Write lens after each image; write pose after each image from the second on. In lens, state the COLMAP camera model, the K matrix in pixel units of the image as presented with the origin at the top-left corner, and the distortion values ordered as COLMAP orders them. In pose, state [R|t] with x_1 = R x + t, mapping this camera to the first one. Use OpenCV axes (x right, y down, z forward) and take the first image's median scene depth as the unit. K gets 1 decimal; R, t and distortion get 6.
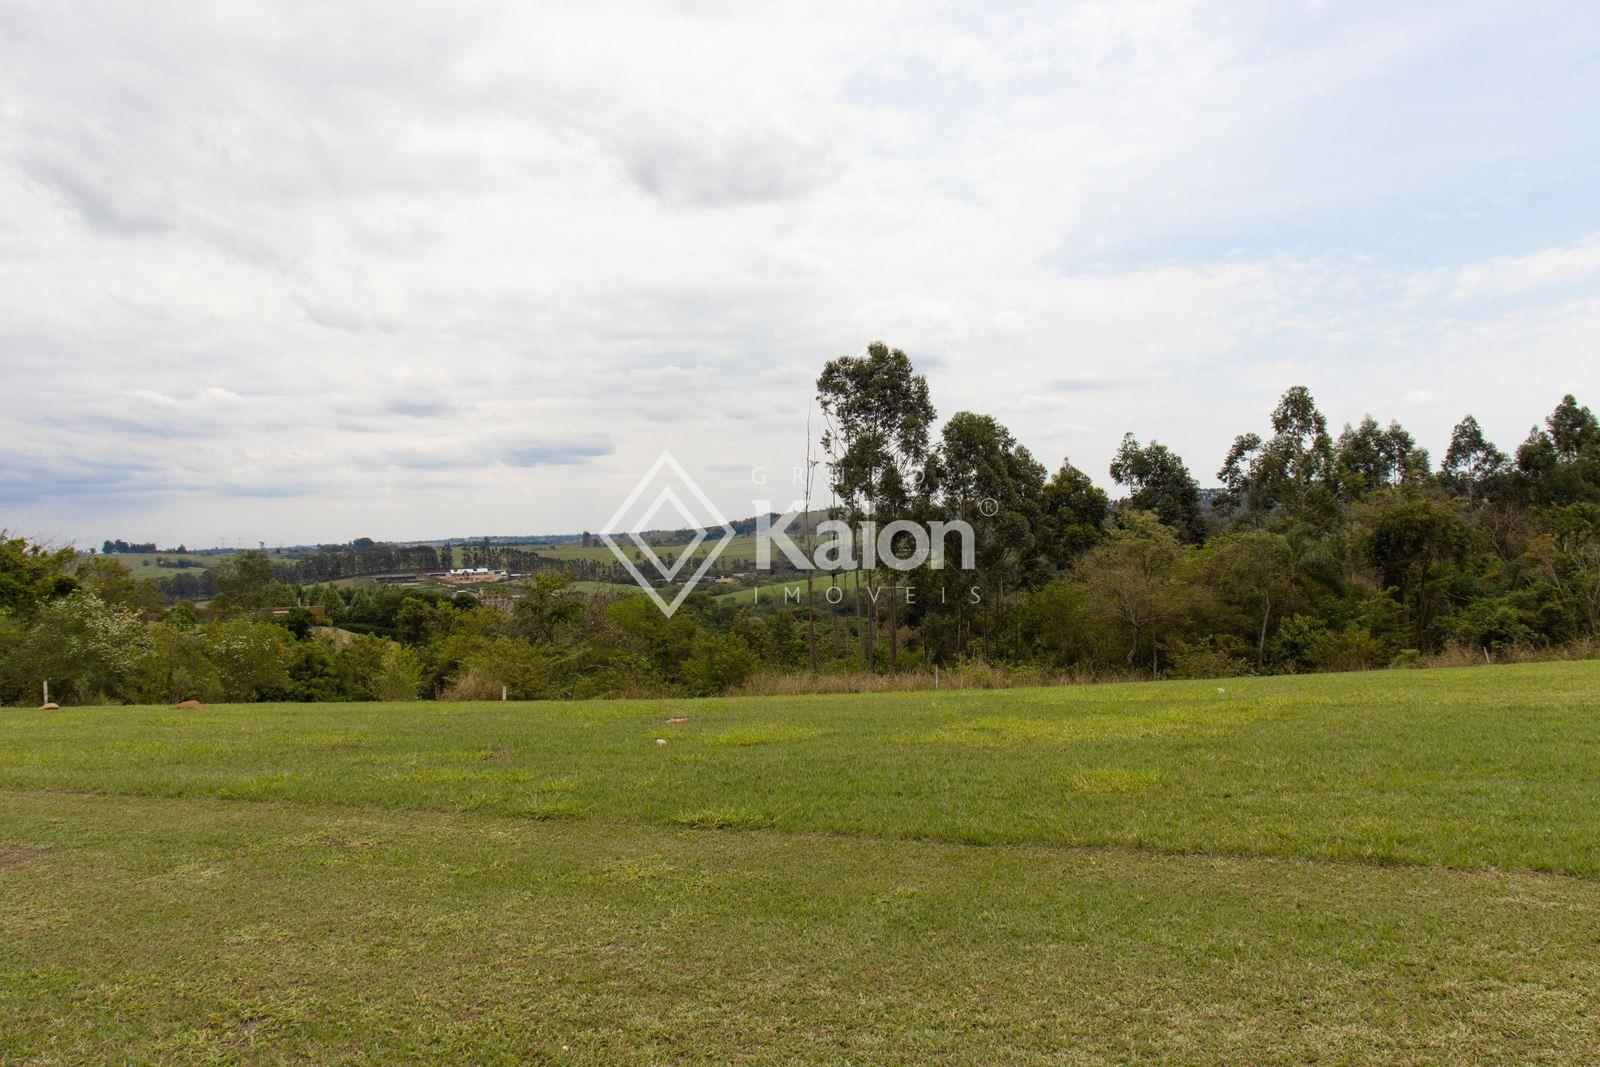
lens RADIAL K [[1274.7, 0, 803.4], [0, 1274.7, 533.5], [0, 0, 1]] dist [-0.000582, 0.008496]
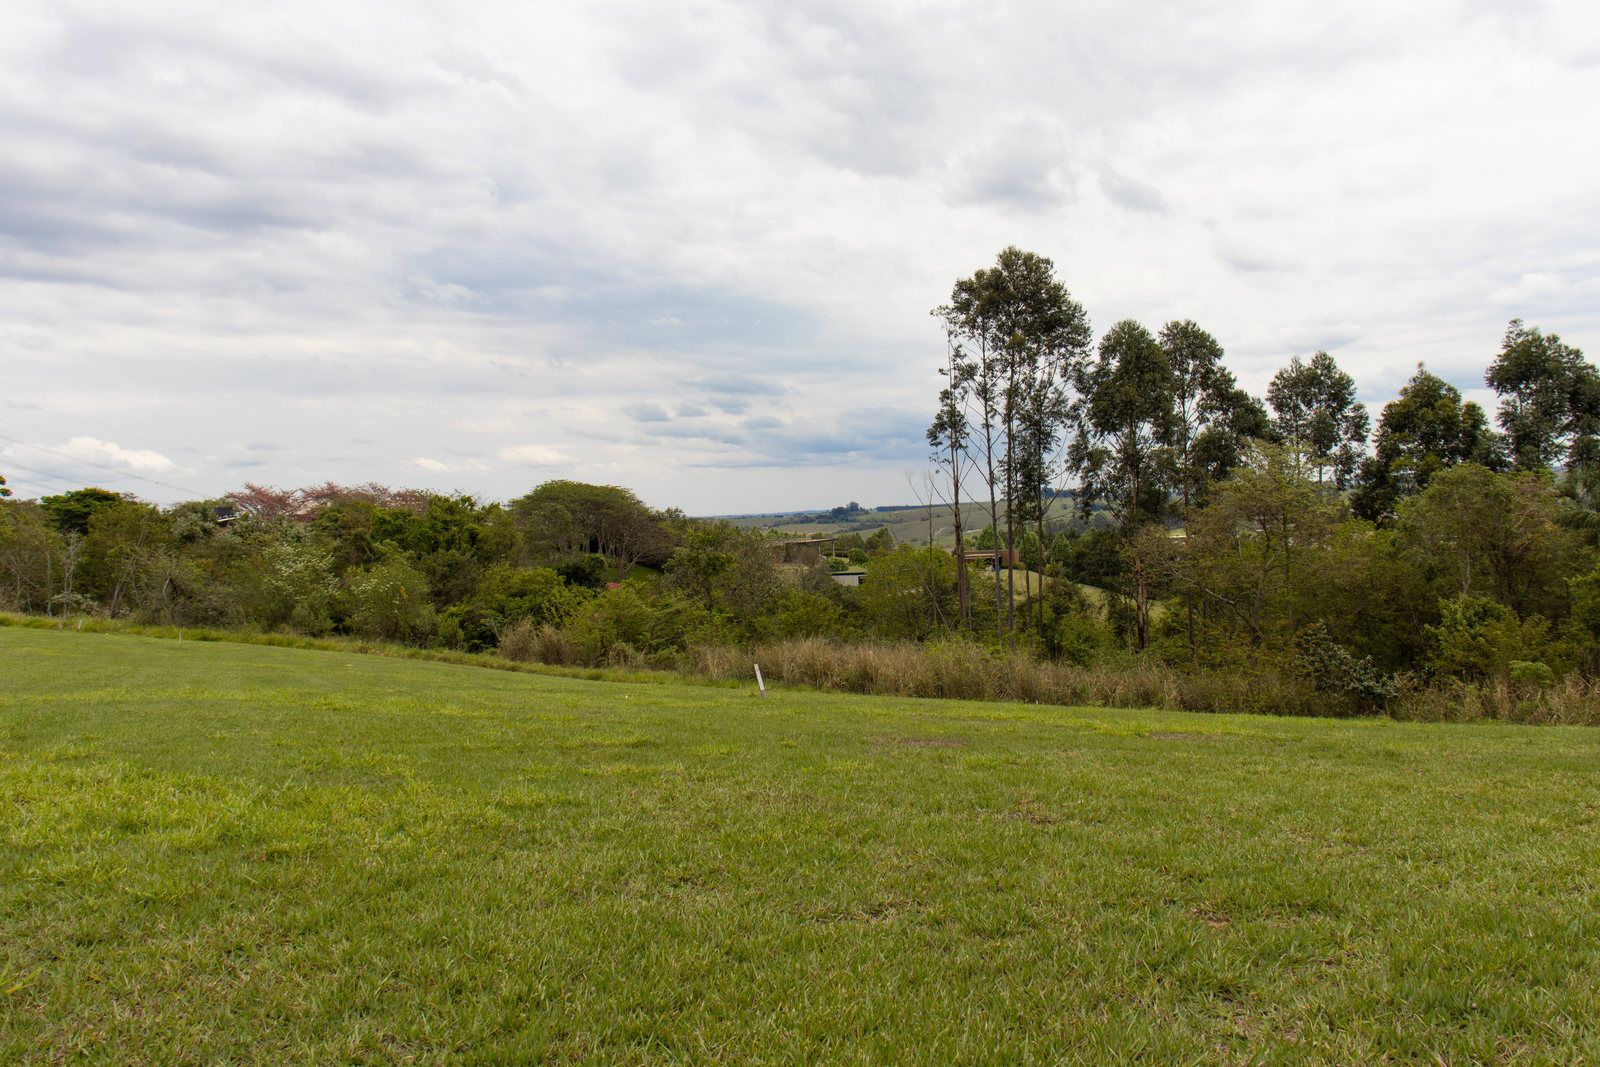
lens RADIAL K [[1274.7, 0, 803.0], [0, 1274.7, 524.0], [0, 0, 1]] dist [-0.000582, 0.008496]
pose [[0.757736, 0.002461, -0.652557, 0.411938], [0.022525, 0.999298, 0.029924, 0.001639], [0.652173, -0.037373, 0.757149, 0.226755]]
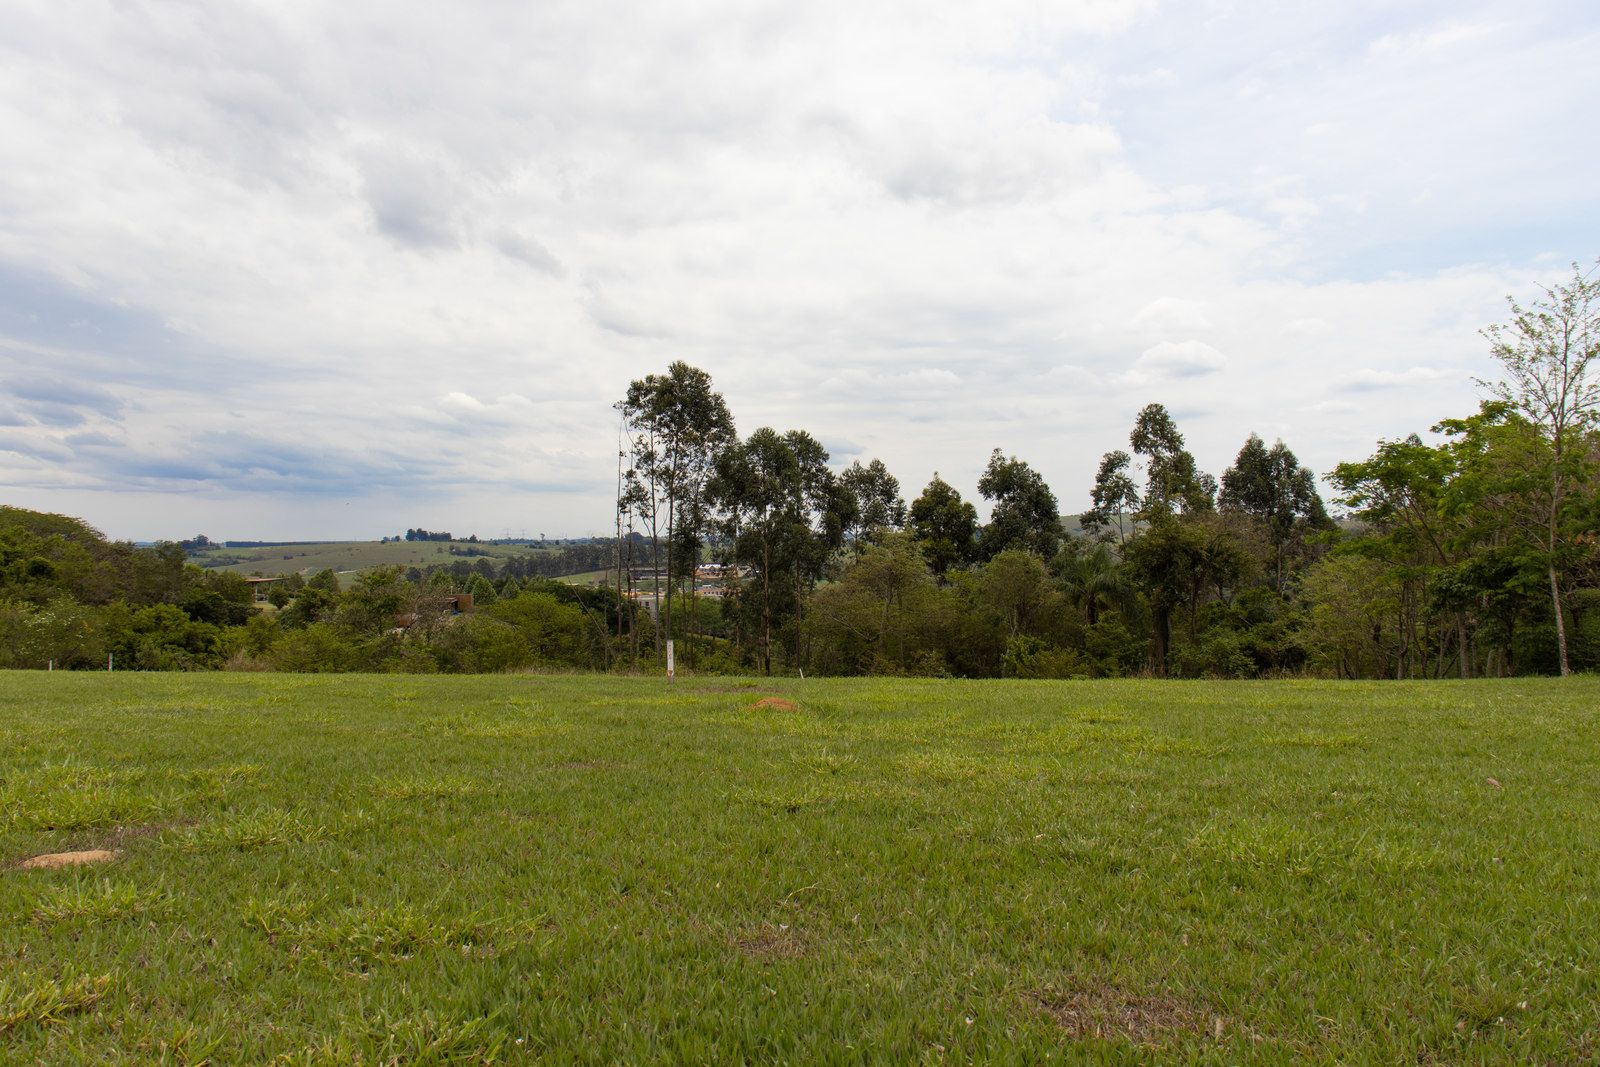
lens RADIAL K [[1274.7, 0, 802.6], [0, 1274.7, 537.0], [0, 0, 1]] dist [-0.000582, 0.008496]
pose [[0.973783, 0.028026, -0.225746, 0.333079], [-0.027929, 0.999603, 0.003625, -0.008738], [0.225758, 0.002775, 0.974180, -0.011159]]
